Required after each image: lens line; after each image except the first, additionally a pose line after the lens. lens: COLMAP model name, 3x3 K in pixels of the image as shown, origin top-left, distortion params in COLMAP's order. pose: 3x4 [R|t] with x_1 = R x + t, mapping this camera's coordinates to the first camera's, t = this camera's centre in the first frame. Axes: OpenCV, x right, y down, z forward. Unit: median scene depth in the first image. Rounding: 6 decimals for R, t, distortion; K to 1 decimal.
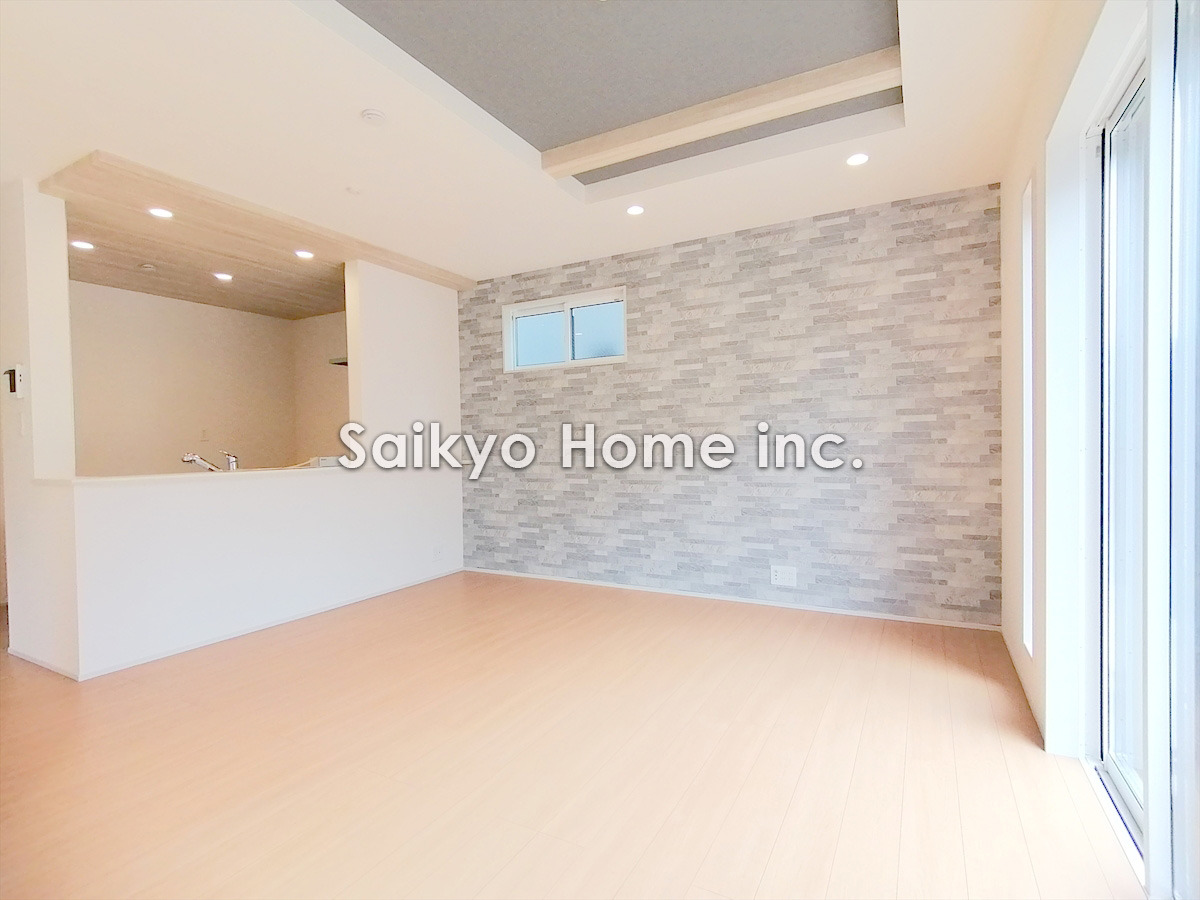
lens RADIAL K [[579.6, 0, 600.8], [0, 579.6, 454.6], [0, 0, 1]] dist [-0.038492, -0.004046]
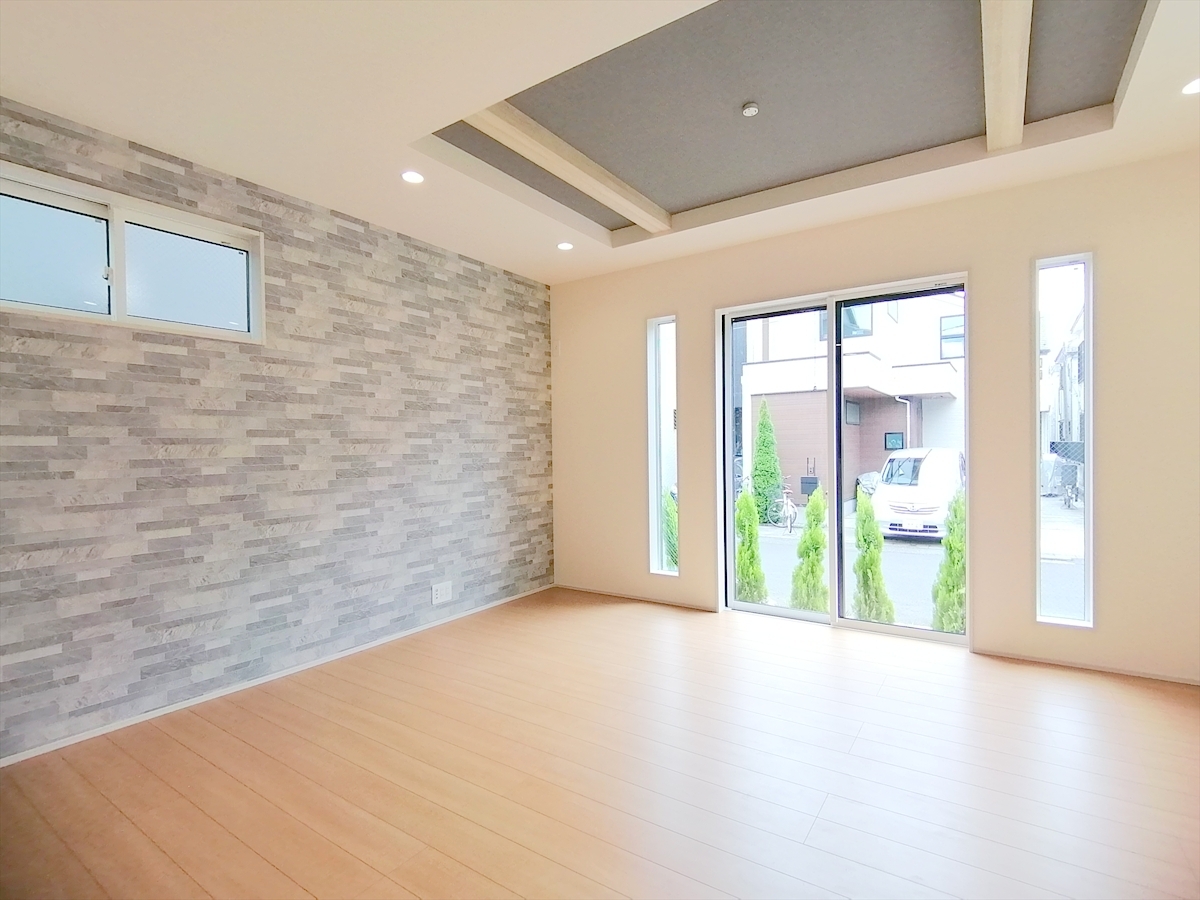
lens RADIAL K [[579.6, 0, 602.9], [0, 579.6, 452.0], [0, 0, 1]] dist [-0.038492, -0.004046]
pose [[0.062490, 0.007418, 0.998018, -0.706752], [0.030353, 0.999496, -0.009330, -0.019550], [-0.997584, 0.030876, 0.062233, 0.671492]]
